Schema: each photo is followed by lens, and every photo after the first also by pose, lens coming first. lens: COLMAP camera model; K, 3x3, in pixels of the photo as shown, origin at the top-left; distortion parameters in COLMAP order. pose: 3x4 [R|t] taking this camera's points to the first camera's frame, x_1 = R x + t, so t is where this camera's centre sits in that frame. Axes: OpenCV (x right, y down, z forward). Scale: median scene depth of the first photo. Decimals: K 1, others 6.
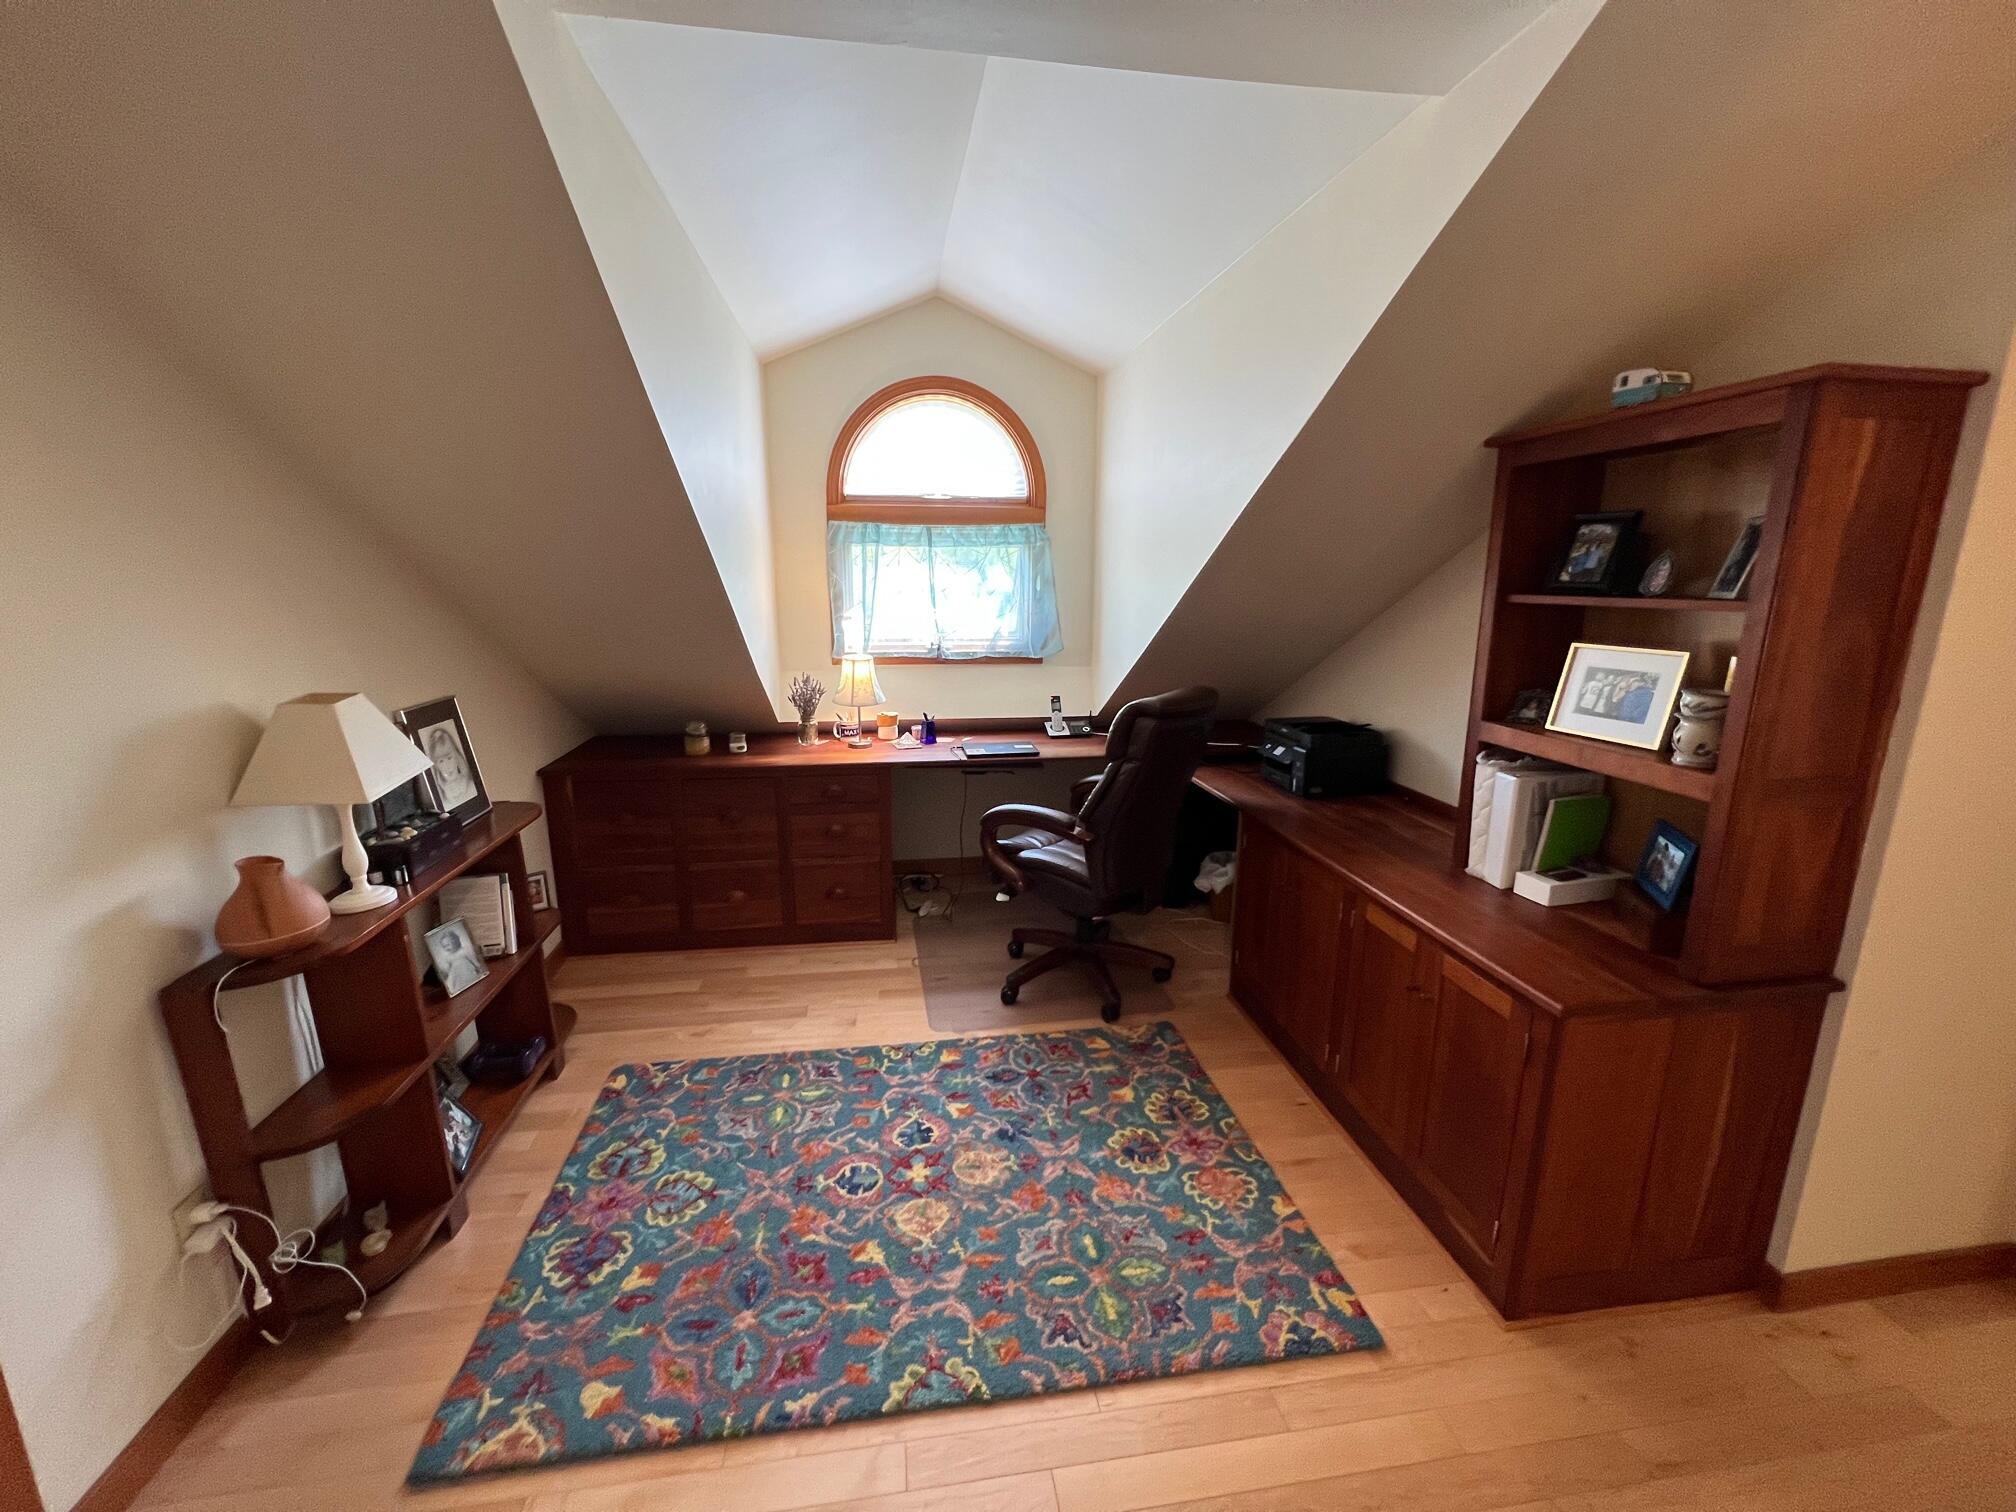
lens RADIAL K [[806.4, 0, 999.5], [0, 806.4, 752.9], [0, 0, 1]] dist [-0.001223, 0.000534]
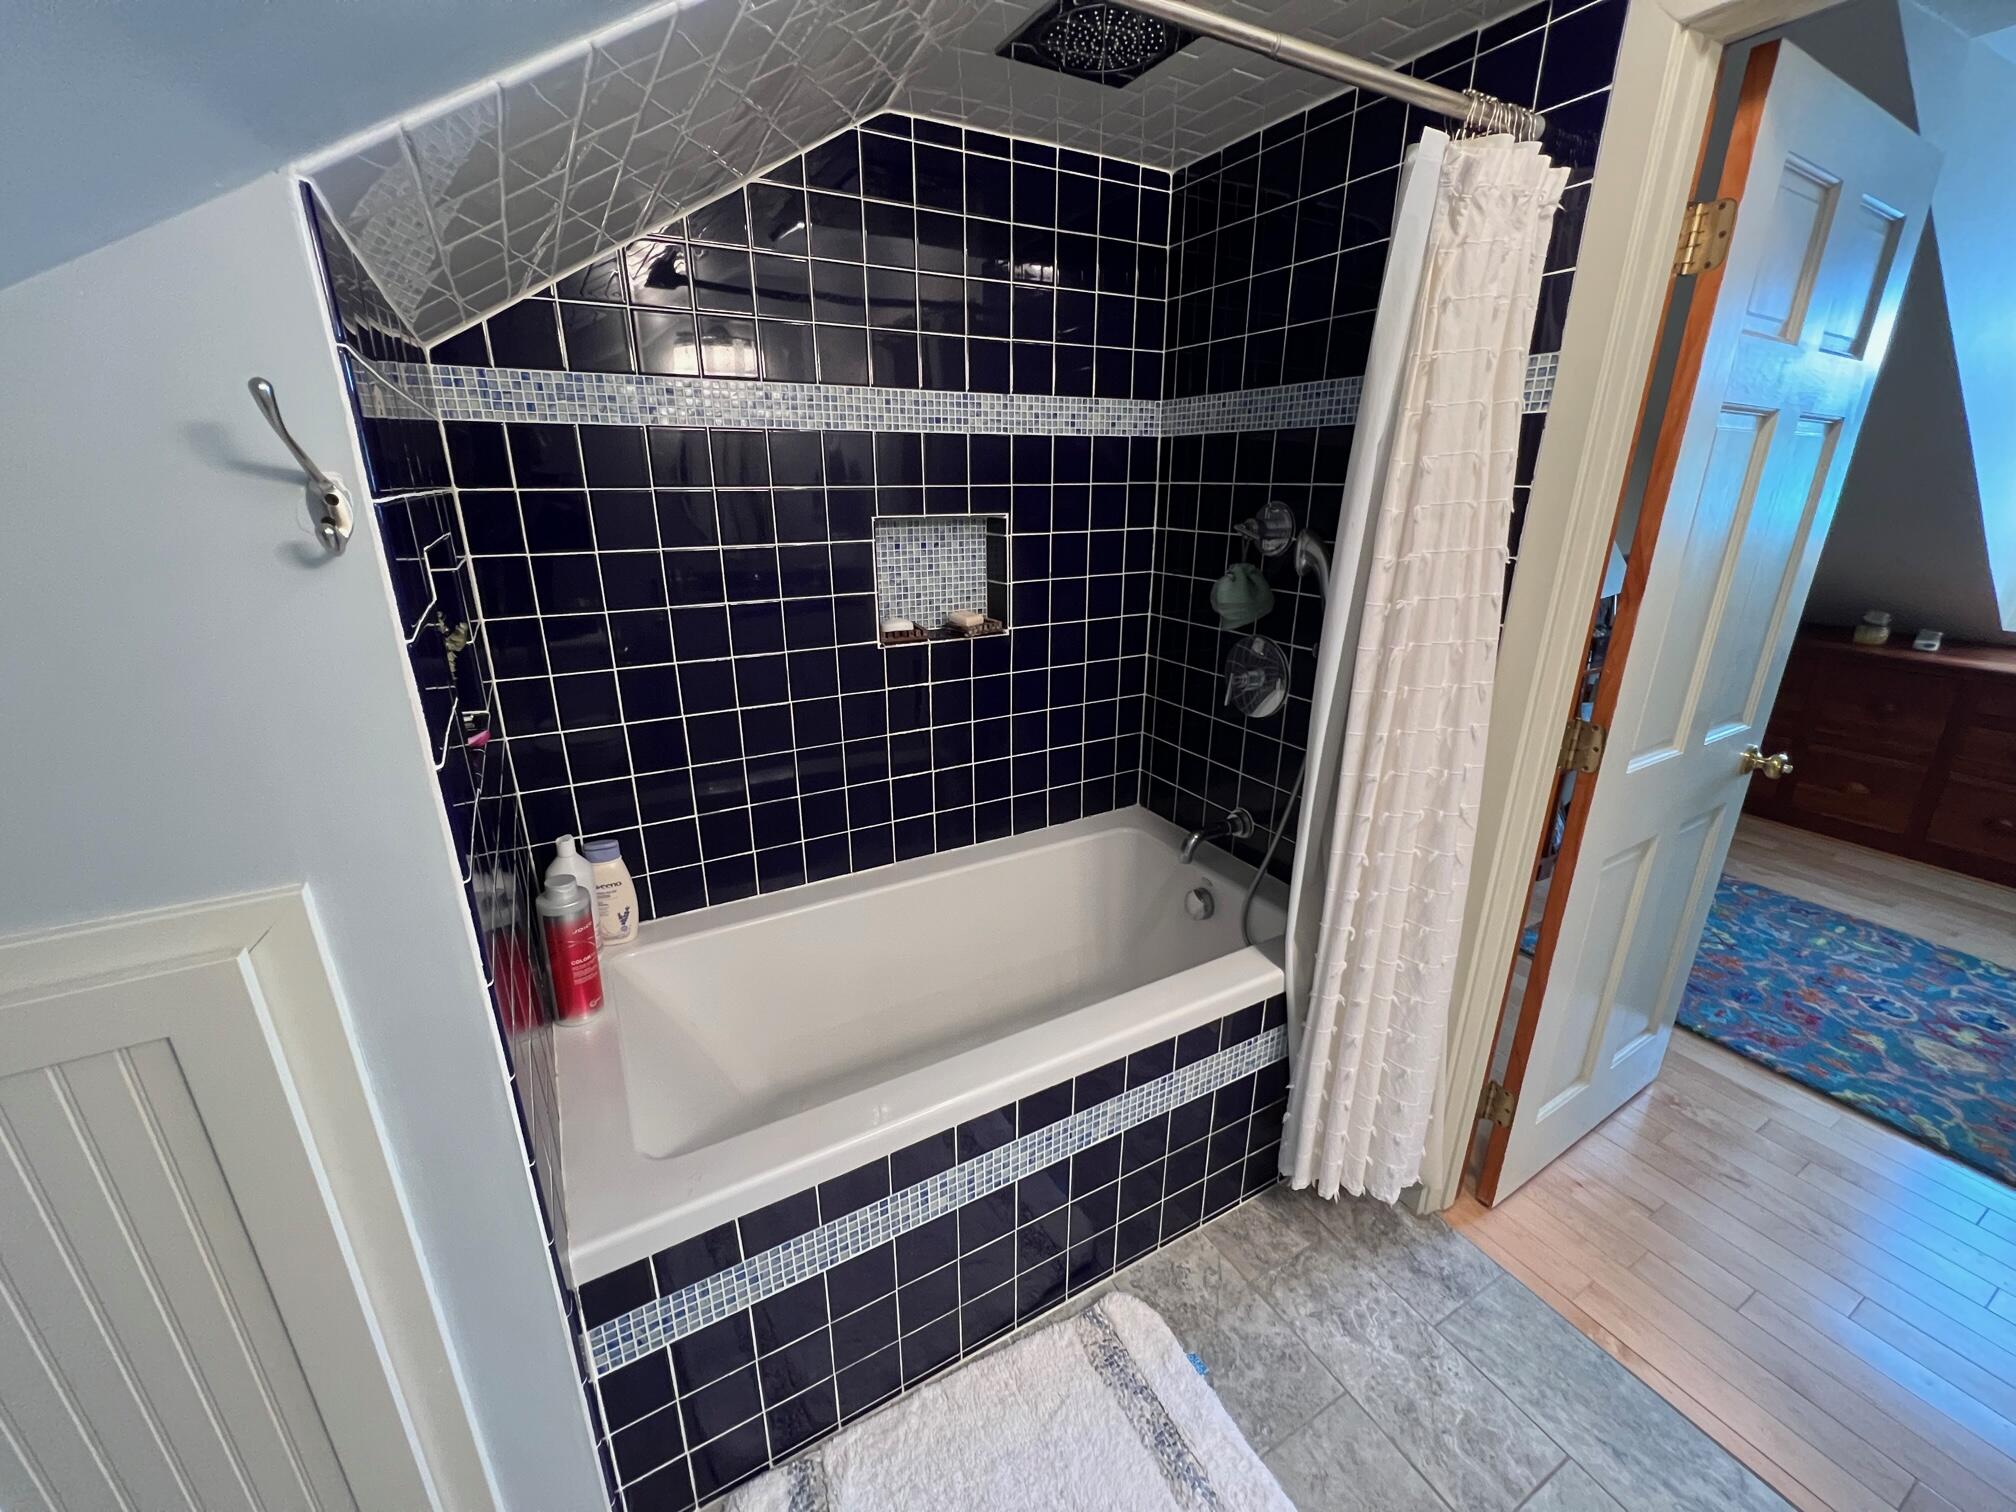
lens RADIAL K [[806.4, 0, 1001.2], [0, 806.4, 747.3], [0, 0, 1]] dist [-0.001223, 0.000534]
pose [[0.356111, 0.293246, -0.887238, 0.255849], [-0.194341, 0.951964, 0.236636, 0.147129], [0.914011, 0.088158, 0.395994, -0.560640]]
